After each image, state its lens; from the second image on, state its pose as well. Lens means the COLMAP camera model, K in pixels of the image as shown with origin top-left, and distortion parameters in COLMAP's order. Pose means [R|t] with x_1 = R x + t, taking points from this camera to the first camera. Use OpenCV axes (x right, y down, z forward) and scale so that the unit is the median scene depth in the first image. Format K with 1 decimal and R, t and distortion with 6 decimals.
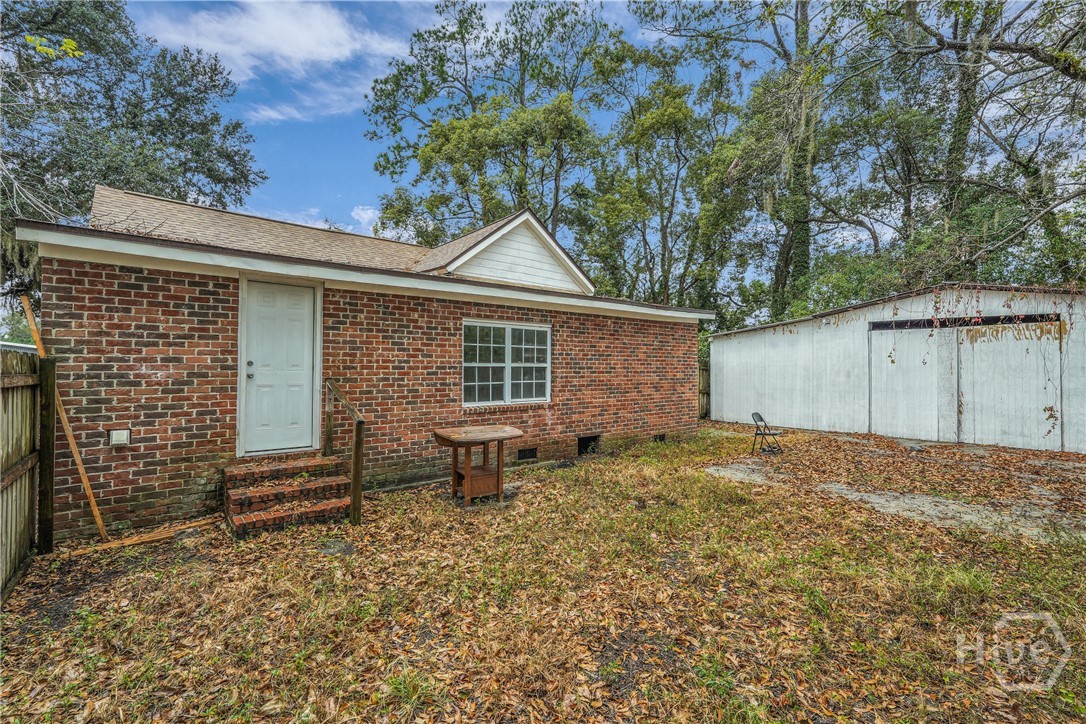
lens RADIAL K [[480.0, 0, 540.7], [0, 480.0, 363.0], [0, 0, 1]] dist [-0.004415, 0.002263]
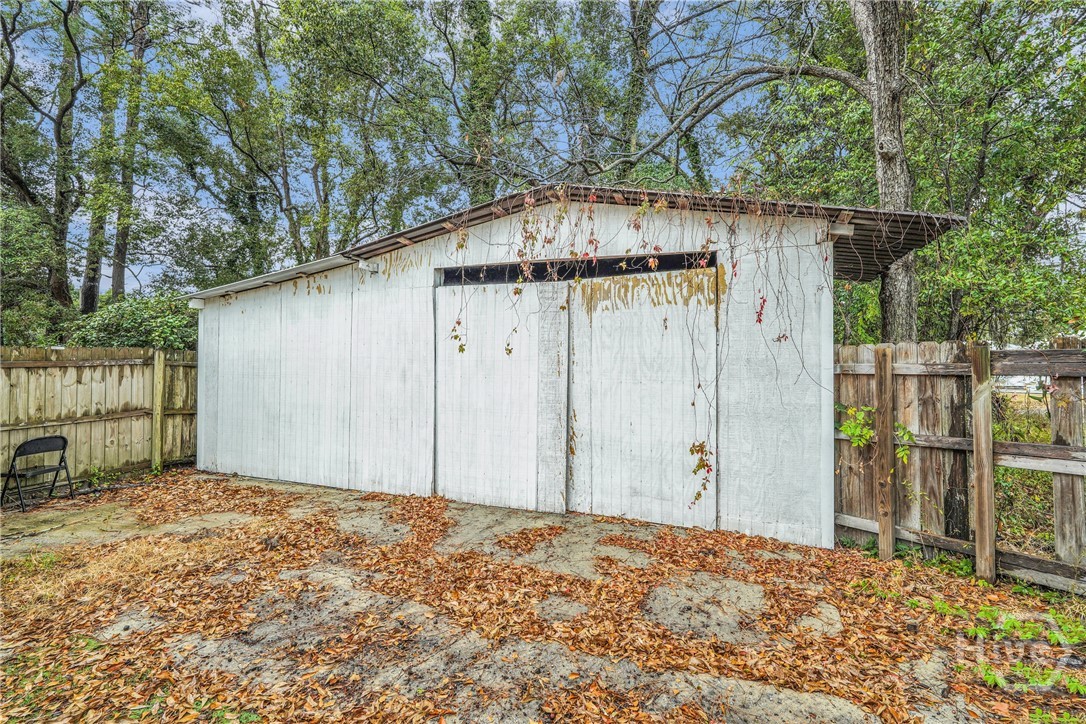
lens RADIAL K [[480.0, 0, 545.0], [0, 480.0, 363.7], [0, 0, 1]] dist [-0.004415, 0.002263]
pose [[0.887203, 0.005845, 0.461342, 0.701759], [-0.007092, 0.999974, 0.000970, 0.013576], [-0.461325, -0.004133, 0.887222, 0.644323]]
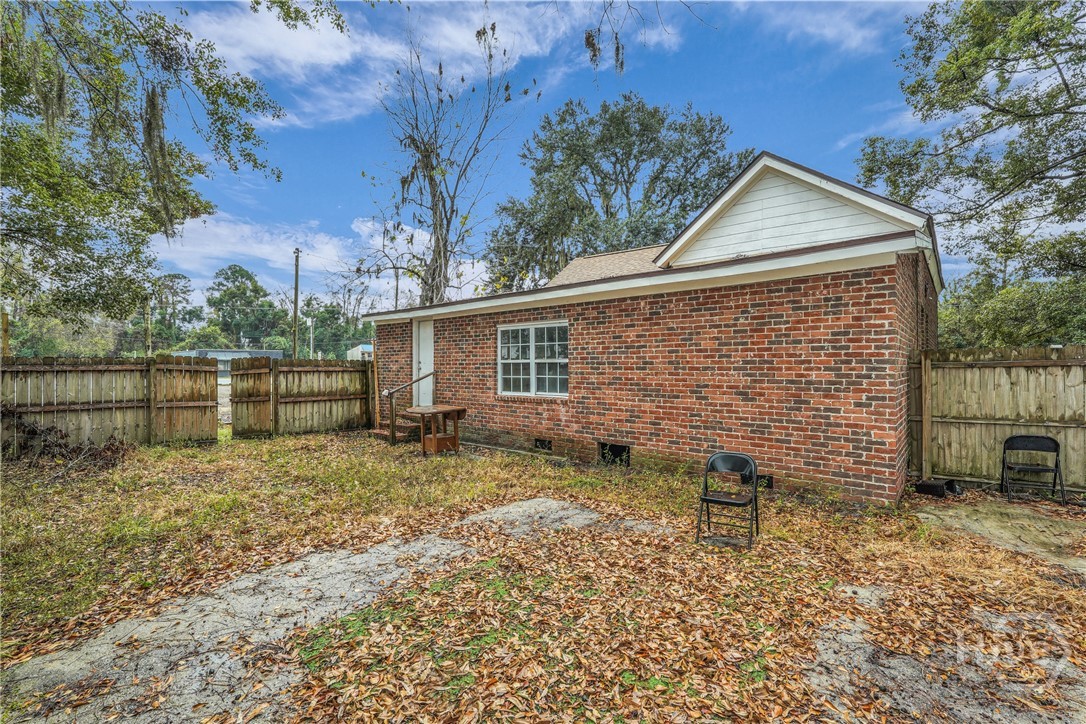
lens RADIAL K [[480.0, 0, 545.0], [0, 480.0, 360.1], [0, 0, 1]] dist [-0.004415, 0.002263]
pose [[0.153311, -0.011292, -0.988114, 0.938225], [0.014774, 0.999849, -0.009134, 0.011355], [0.988068, -0.013198, 0.153454, 0.769784]]
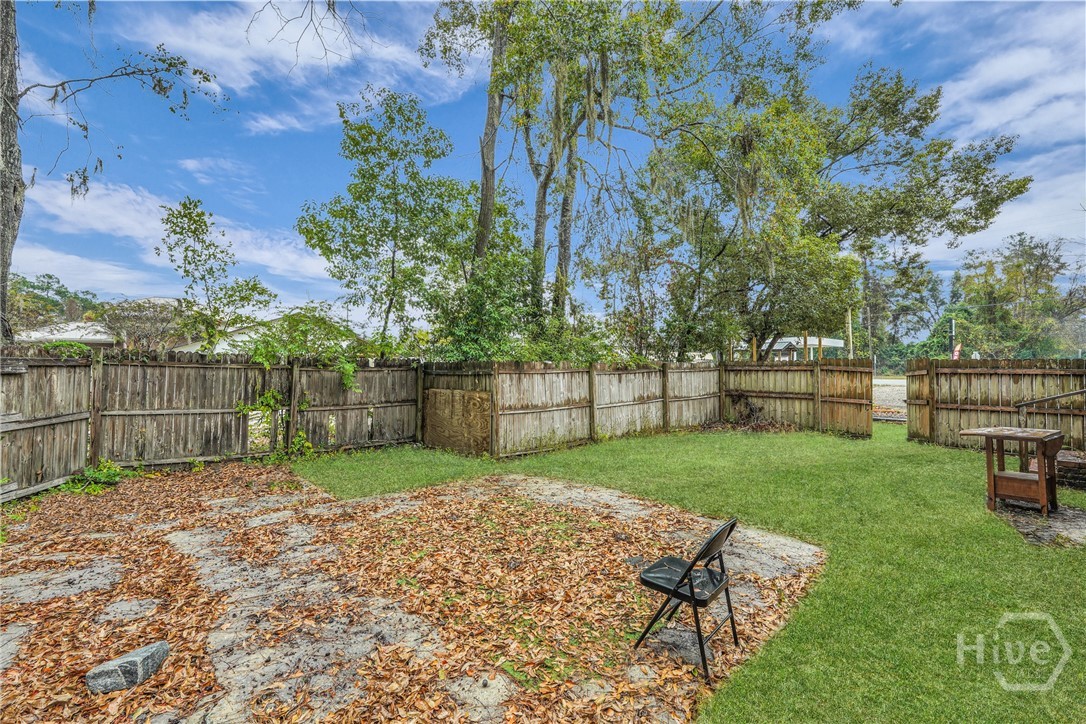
lens RADIAL K [[480.0, 0, 543.6], [0, 480.0, 360.8], [0, 0, 1]] dist [-0.004415, 0.002263]
pose [[-0.999041, 0.000026, -0.043781, 0.399050], [0.001129, 0.999682, -0.025173, 0.019791], [0.043766, -0.025198, -0.998724, 1.639002]]
